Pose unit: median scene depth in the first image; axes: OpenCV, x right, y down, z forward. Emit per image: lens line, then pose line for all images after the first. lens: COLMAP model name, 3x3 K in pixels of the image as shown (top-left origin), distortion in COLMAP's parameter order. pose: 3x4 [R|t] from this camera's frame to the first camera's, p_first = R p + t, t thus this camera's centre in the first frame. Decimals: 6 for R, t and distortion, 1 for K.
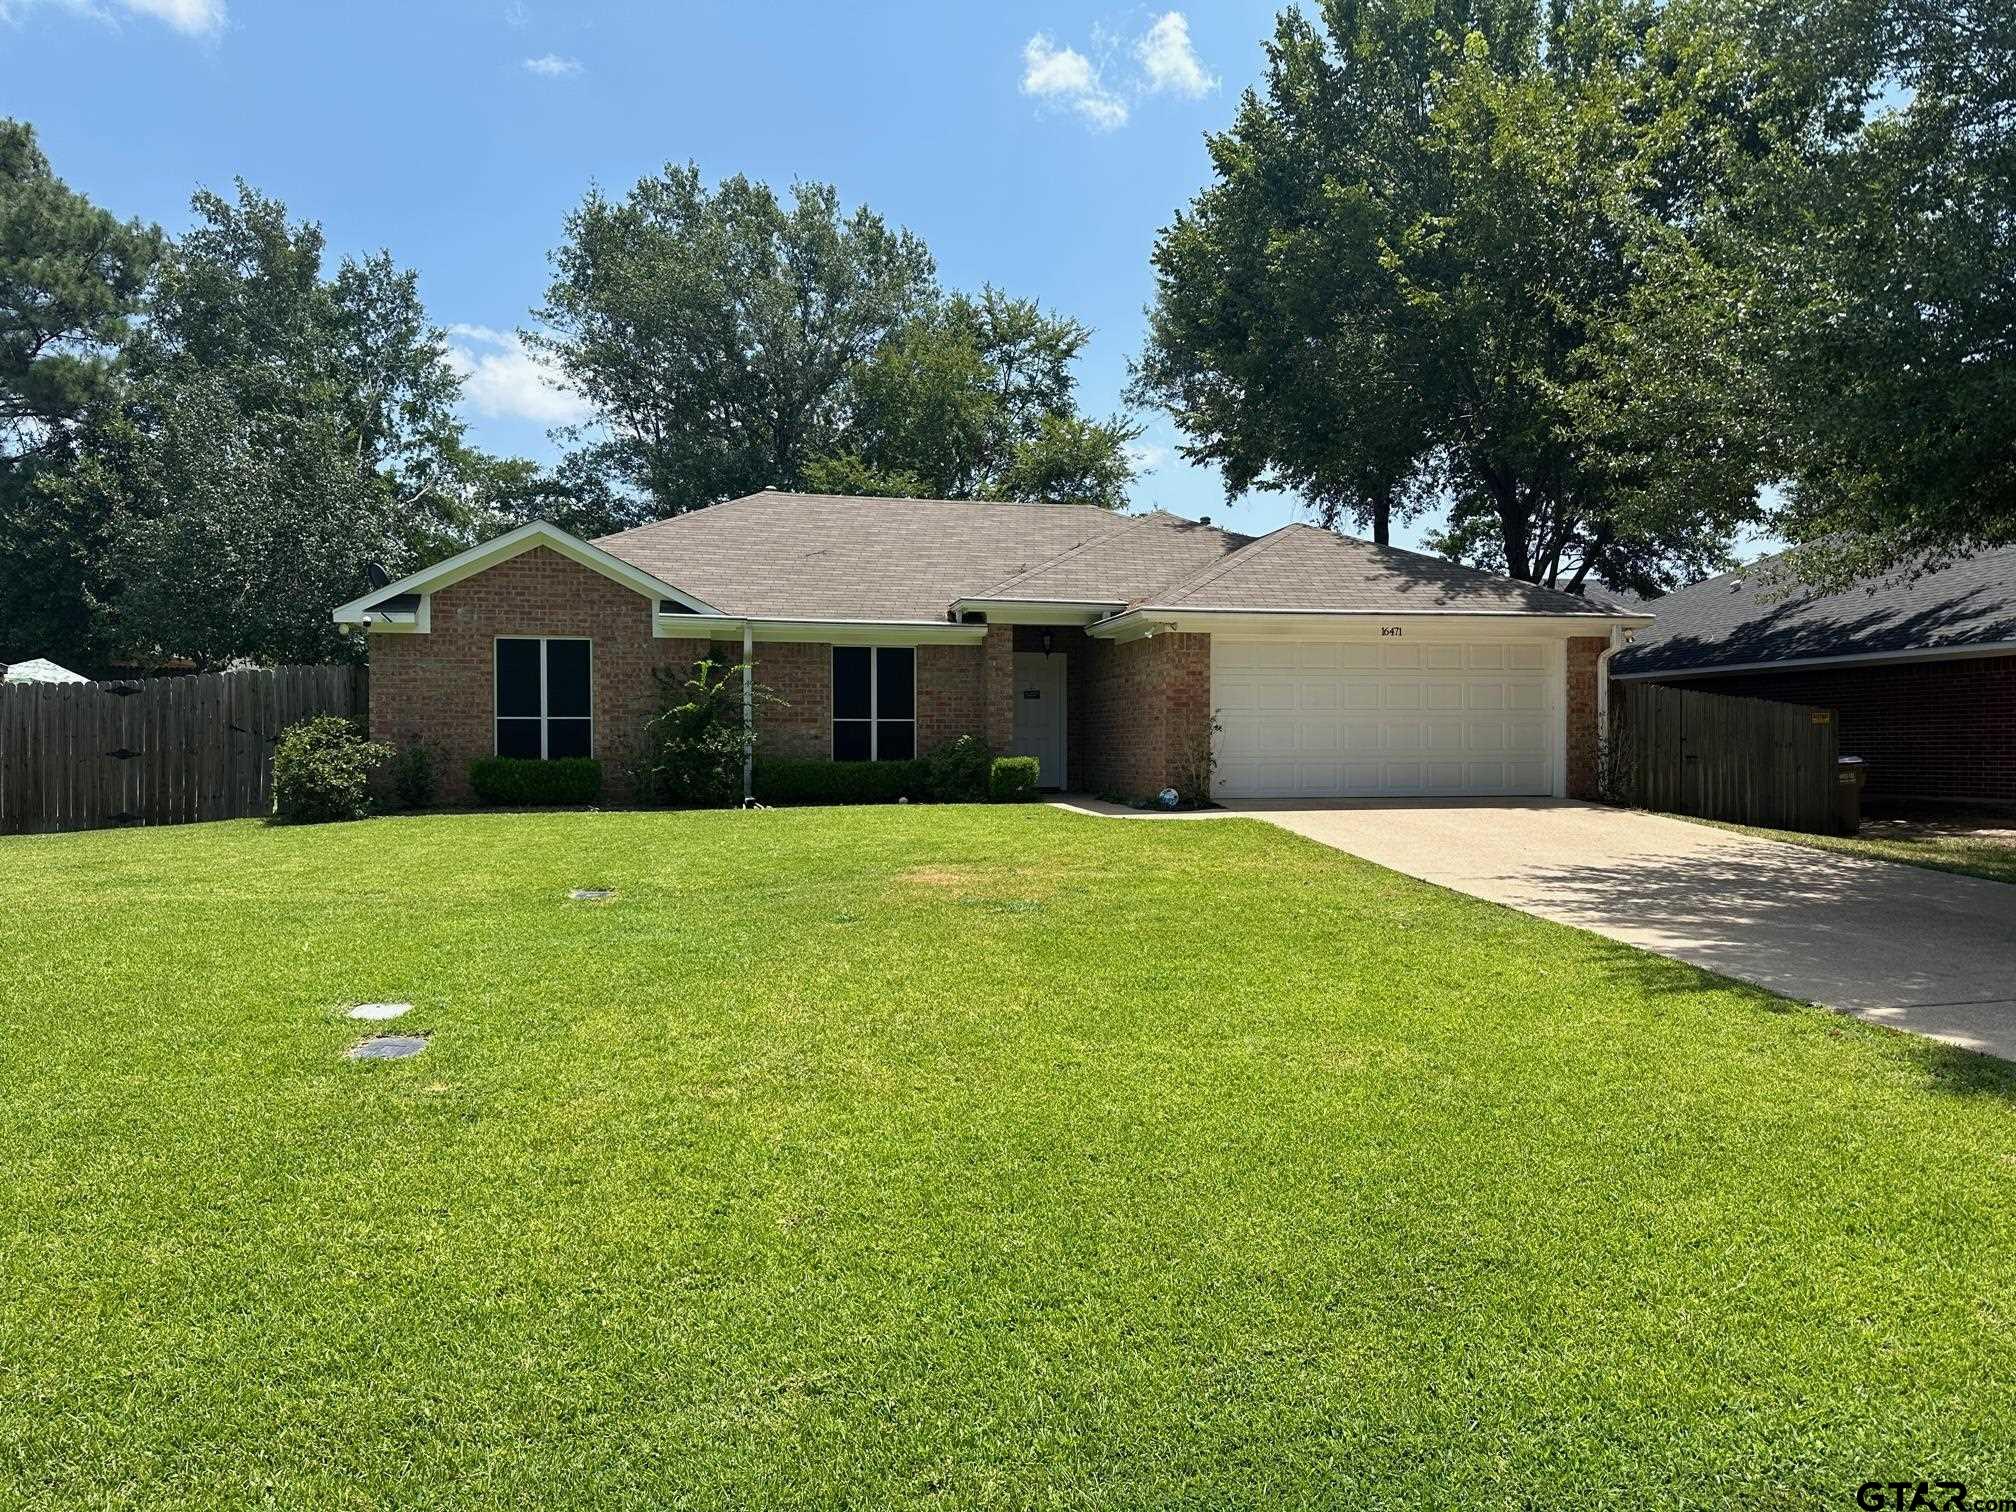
lens RADIAL K [[1458.8, 0, 1043.2], [0, 1458.8, 783.8], [0, 0, 1]] dist [0.021131, -0.032520]
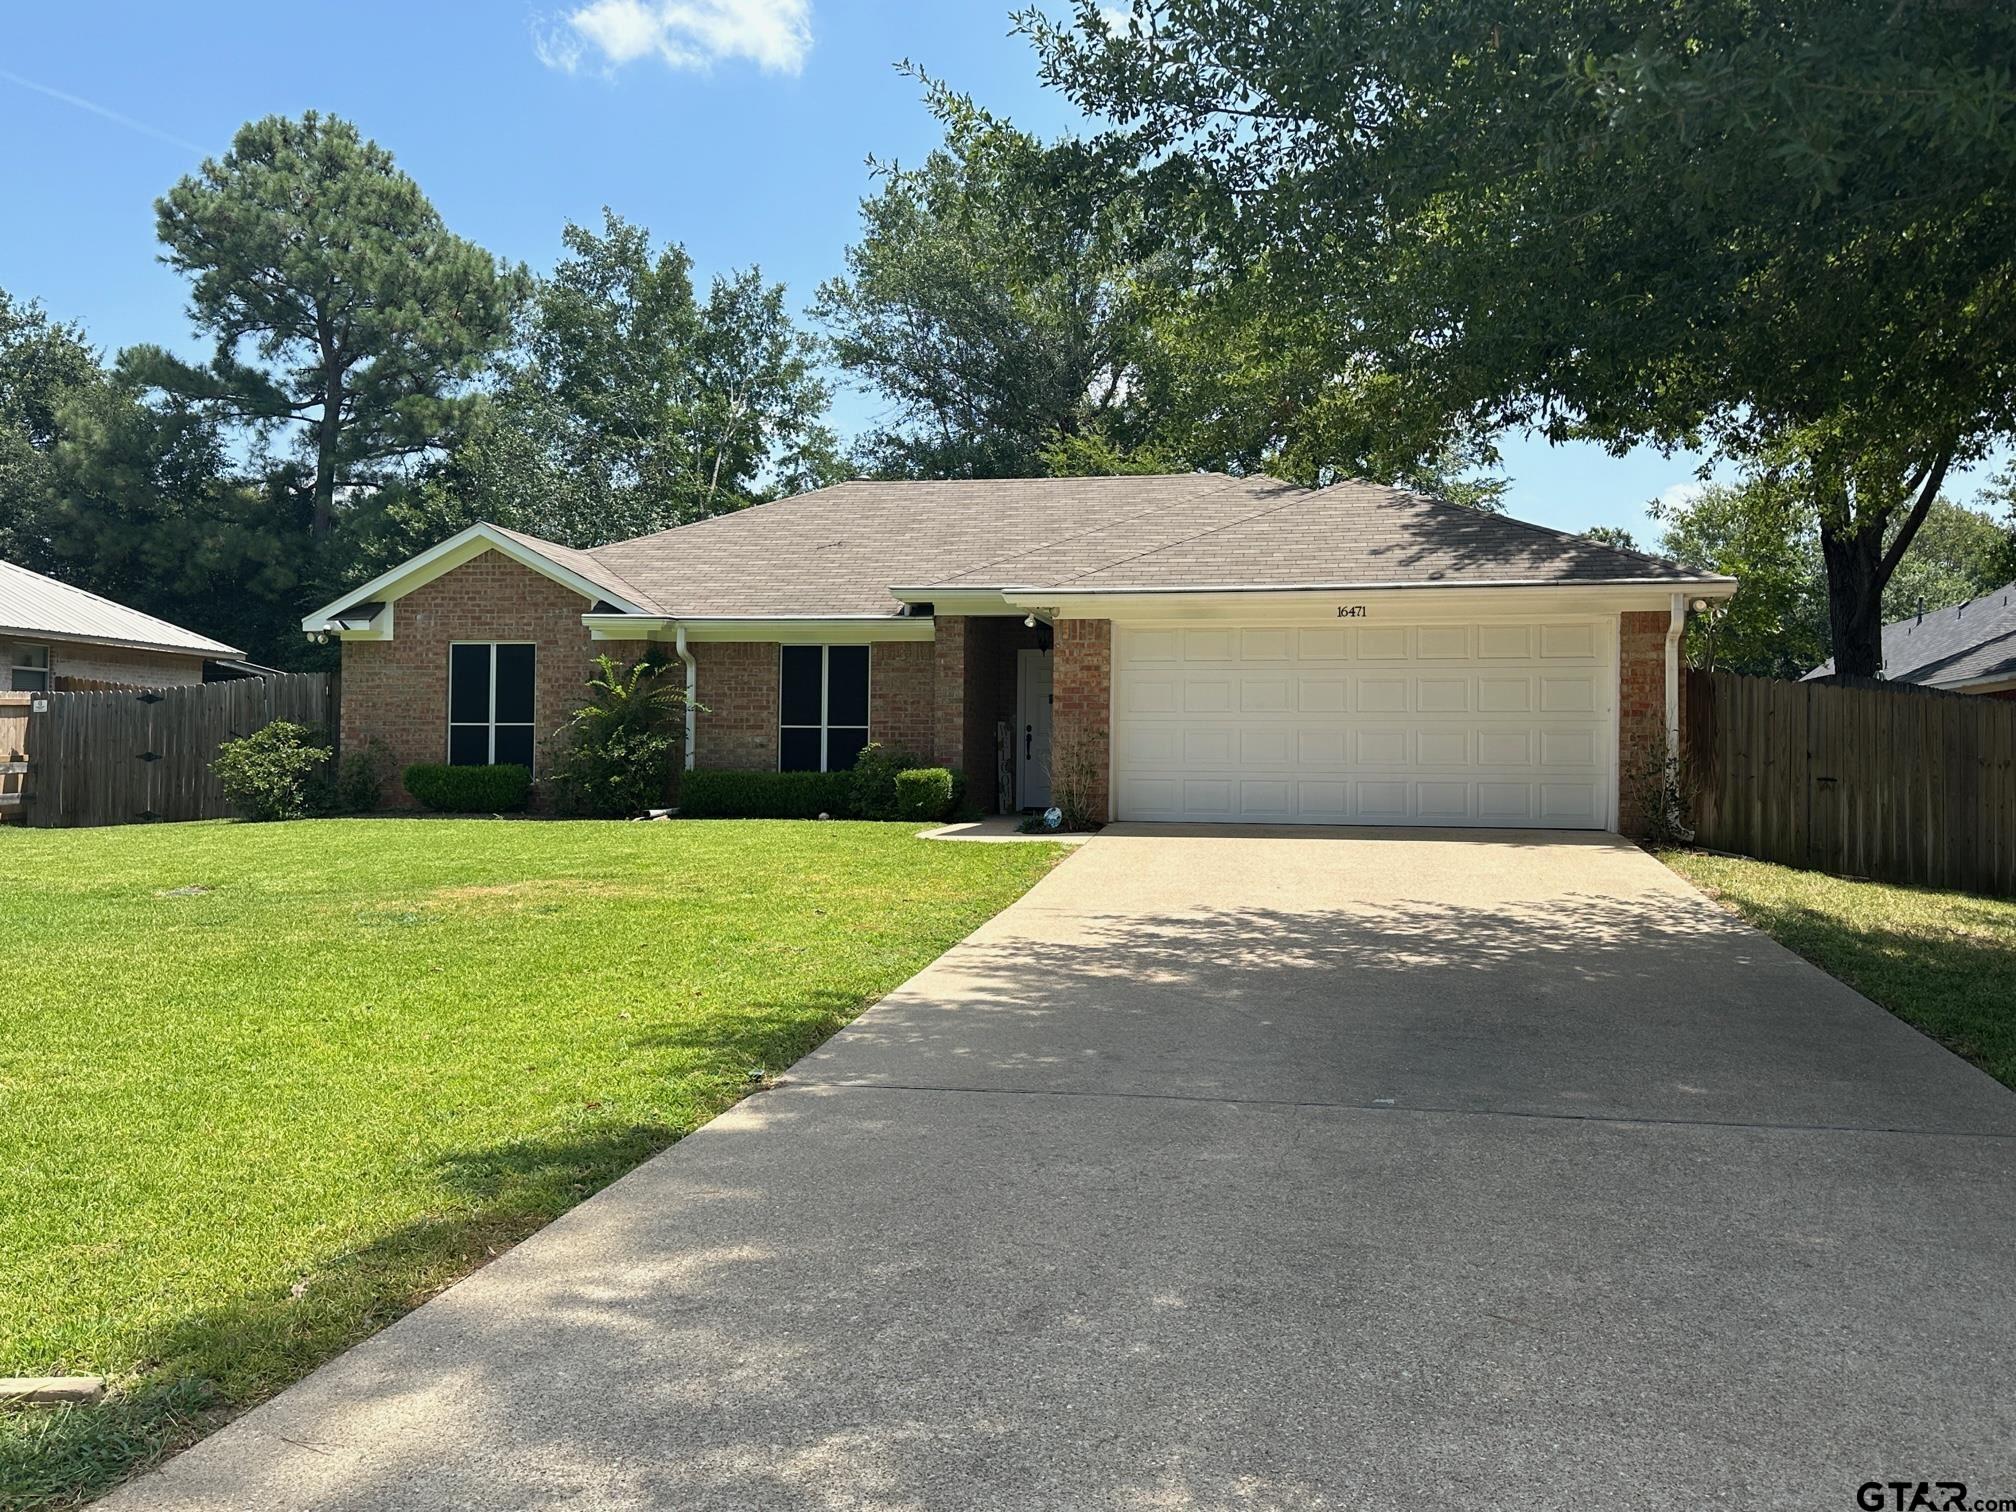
lens RADIAL K [[1650.3, 0, 1018.9], [0, 1650.3, 793.9], [0, 0, 1]] dist [0.015767, -0.035490]
pose [[0.913303, 0.016256, -0.406955, 0.406467], [-0.021342, 0.999741, -0.007963, 0.002951], [0.406720, 0.015958, 0.913413, 0.121515]]
